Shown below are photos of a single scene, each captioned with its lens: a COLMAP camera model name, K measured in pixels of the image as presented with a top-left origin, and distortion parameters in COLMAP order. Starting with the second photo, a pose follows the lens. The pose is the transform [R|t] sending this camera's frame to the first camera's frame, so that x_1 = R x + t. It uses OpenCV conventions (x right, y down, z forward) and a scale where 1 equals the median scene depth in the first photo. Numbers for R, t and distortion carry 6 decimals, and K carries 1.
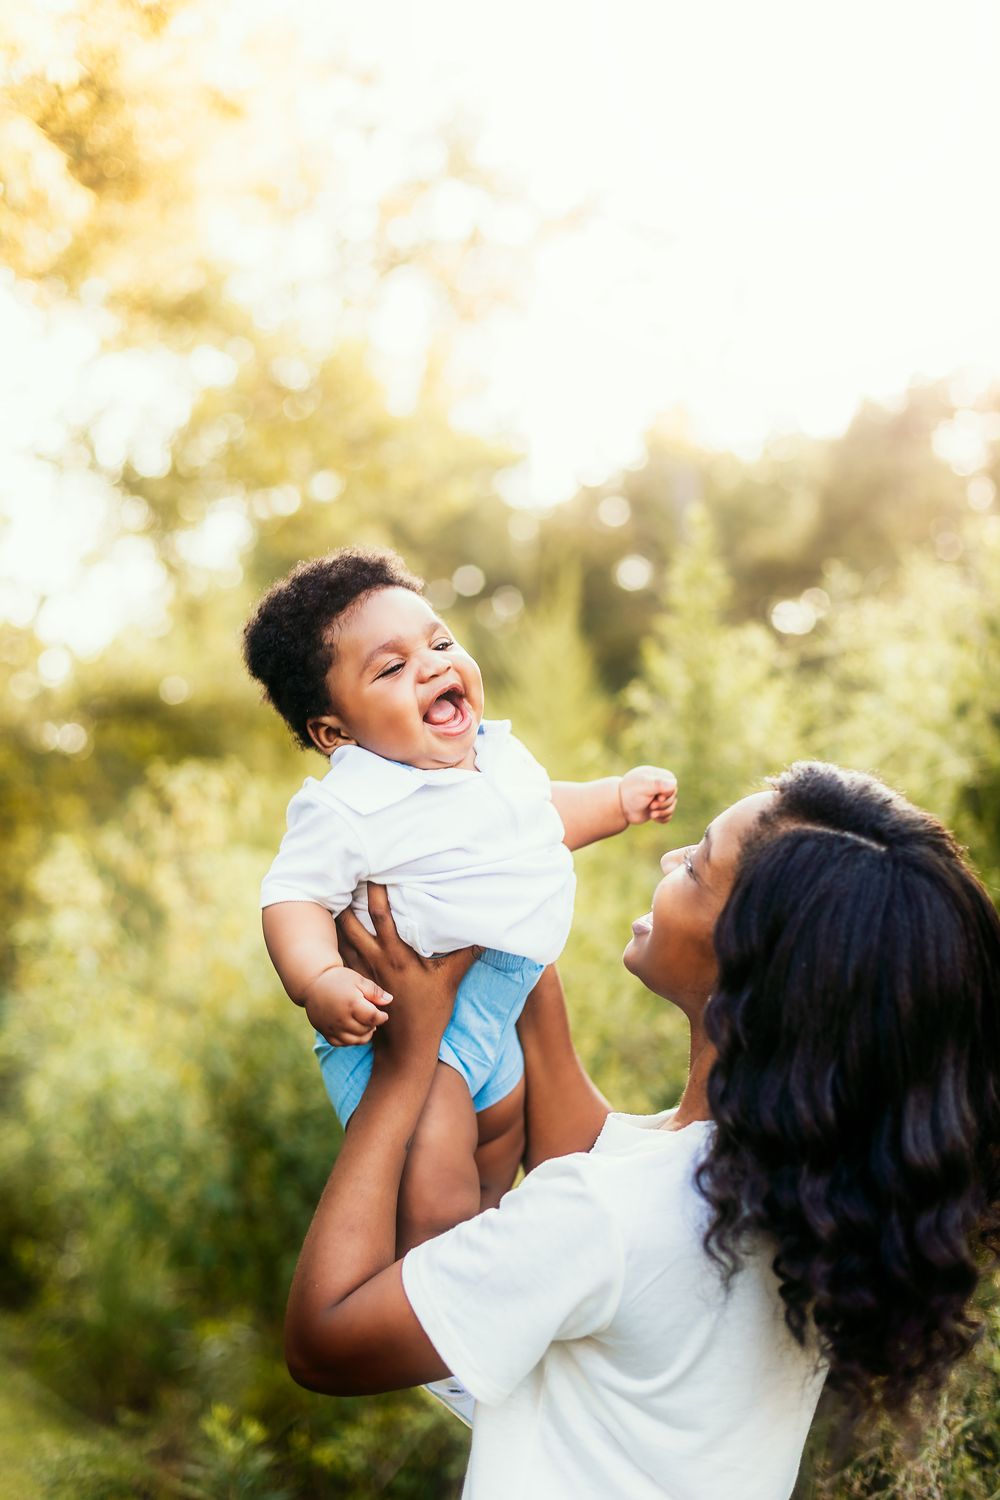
lens RADIAL K [[2208.9, 0, 500.0], [0, 2208.9, 750.0], [0, 0, 1]] dist [0.148368, -0.016956]
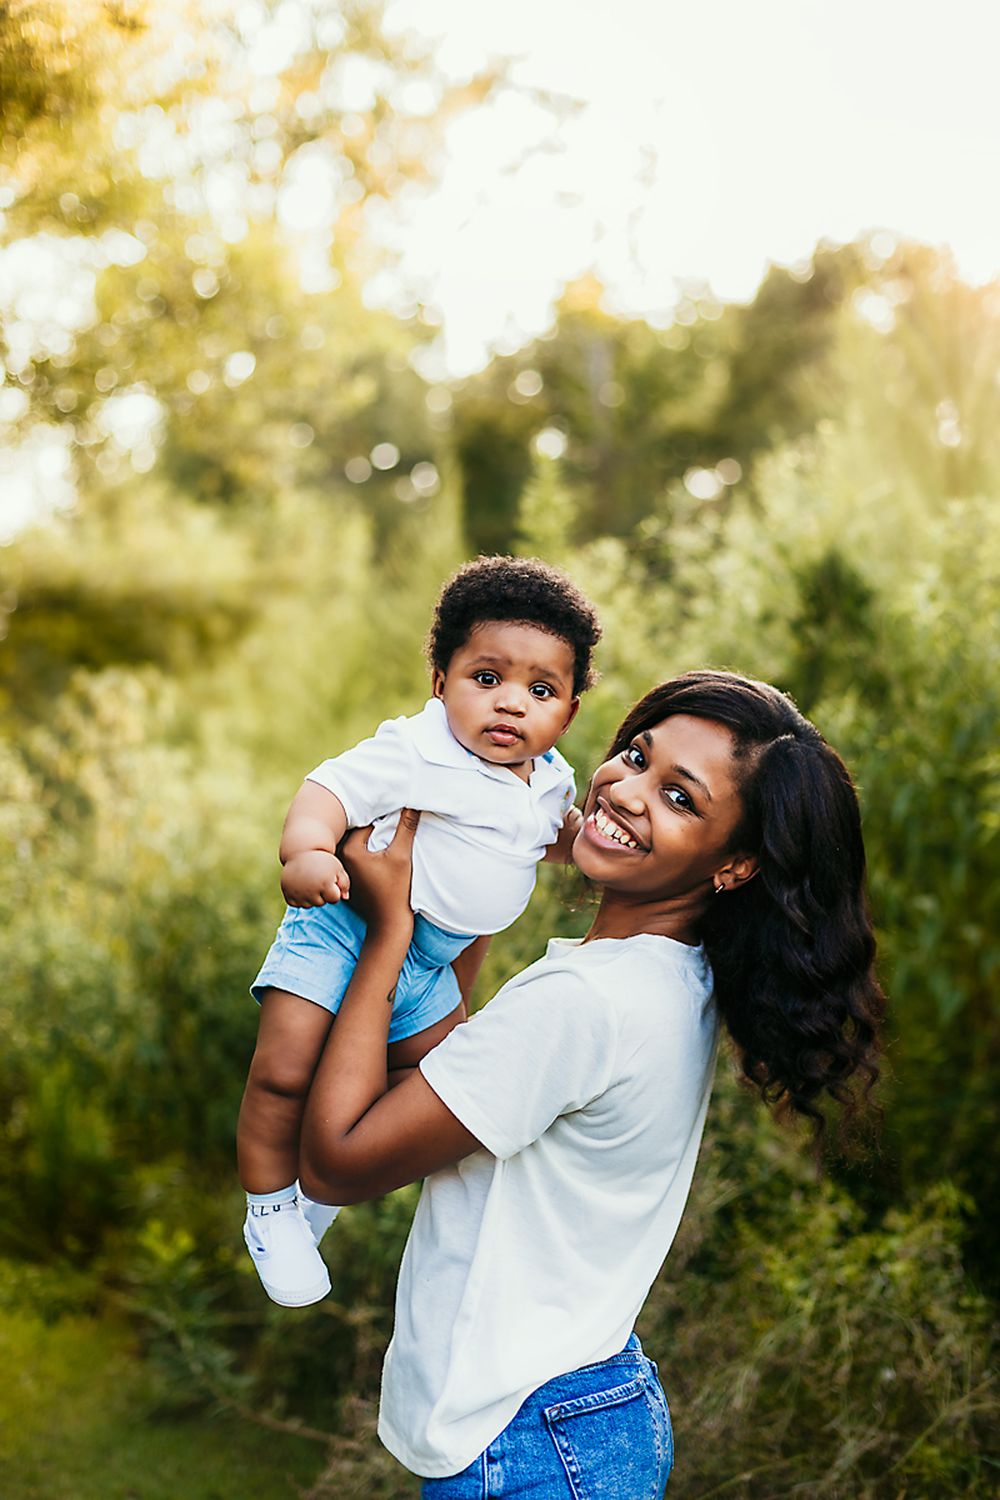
lens RADIAL K [[2238.0, 0, 500.0], [0, 2238.0, 750.0], [0, 0, 1]] dist [0.130899, -0.012195]
pose [[0.999206, -0.025957, 0.030234, 0.018537], [0.024111, 0.997914, 0.059884, -0.014798], [-0.031725, -0.059108, 0.997747, -0.119273]]
